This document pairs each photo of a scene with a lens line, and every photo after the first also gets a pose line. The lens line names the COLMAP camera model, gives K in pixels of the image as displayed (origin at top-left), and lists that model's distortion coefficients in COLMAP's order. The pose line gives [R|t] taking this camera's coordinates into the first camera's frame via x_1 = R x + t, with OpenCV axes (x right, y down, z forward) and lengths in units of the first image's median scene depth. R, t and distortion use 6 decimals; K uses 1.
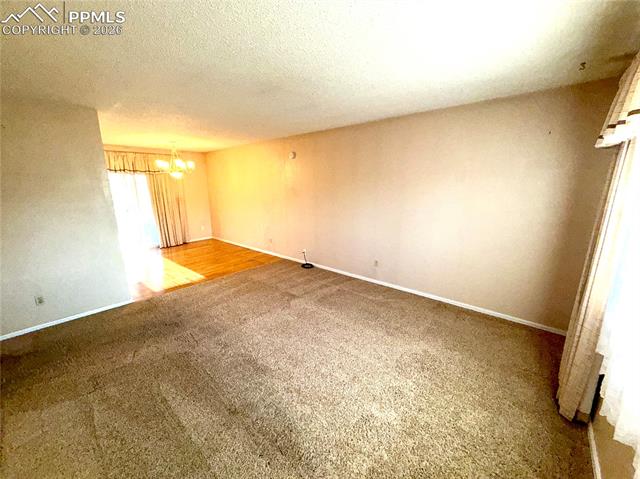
lens RADIAL K [[255.2, 0, 320.0], [0, 255.2, 239.5], [0, 0, 1]] dist [-0.000279, -0.000220]
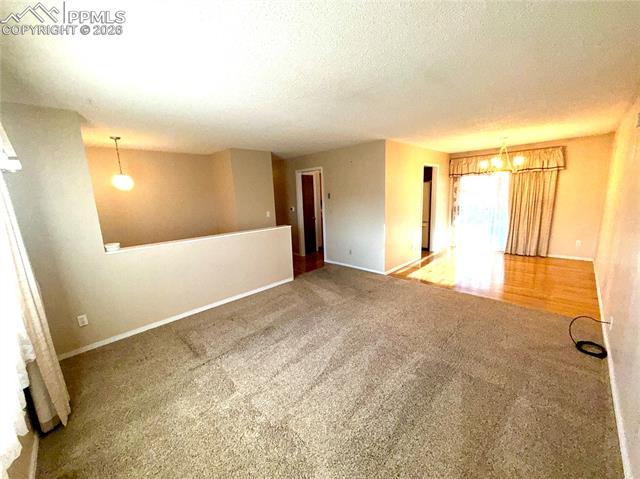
lens RADIAL K [[255.2, 0, 320.0], [0, 255.2, 239.5], [0, 0, 1]] dist [-0.000279, -0.000220]
pose [[-0.049784, 0.187519, -0.980999, 0.423701], [-0.180395, 0.964374, 0.193495, -0.097168], [0.982334, 0.186600, -0.014183, 0.455958]]
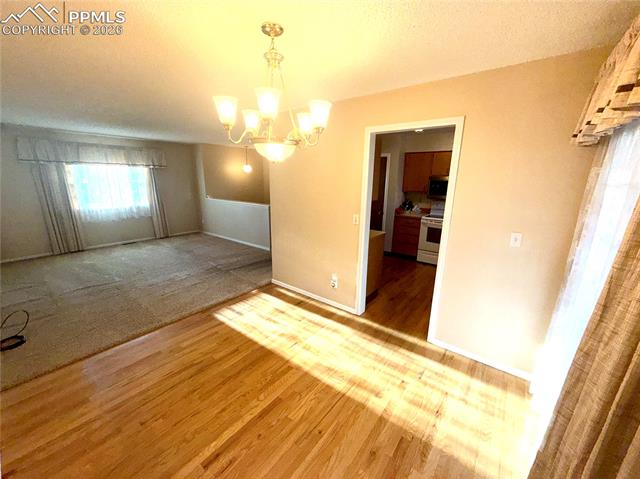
lens RADIAL K [[255.2, 0, 320.0], [0, 255.2, 239.5], [0, 0, 1]] dist [-0.000279, -0.000220]
pose [[-0.998184, 0.011032, -0.059214, -0.626244], [-0.016116, 0.898329, 0.439029, -0.301710], [0.058037, 0.439186, -0.896520, 1.388162]]
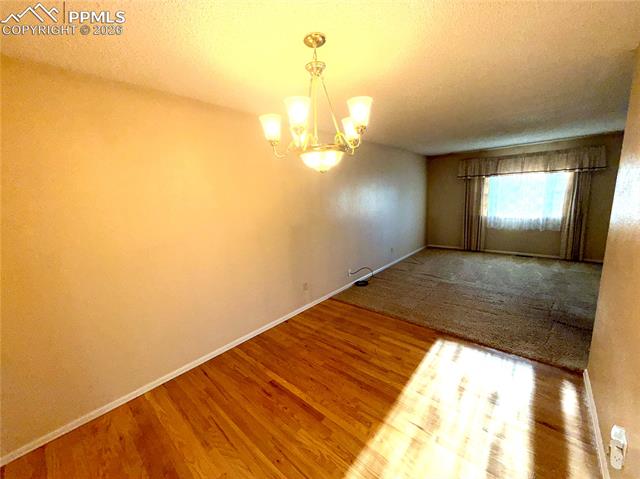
lens RADIAL K [[255.2, 0, 320.0], [0, 255.2, 239.5], [0, 0, 1]] dist [-0.000279, -0.000220]
pose [[-0.002692, -0.163714, 0.986504, -0.906770], [0.258614, 0.952833, 0.158832, -0.222639], [-0.965977, 0.255551, 0.039774, 1.069043]]
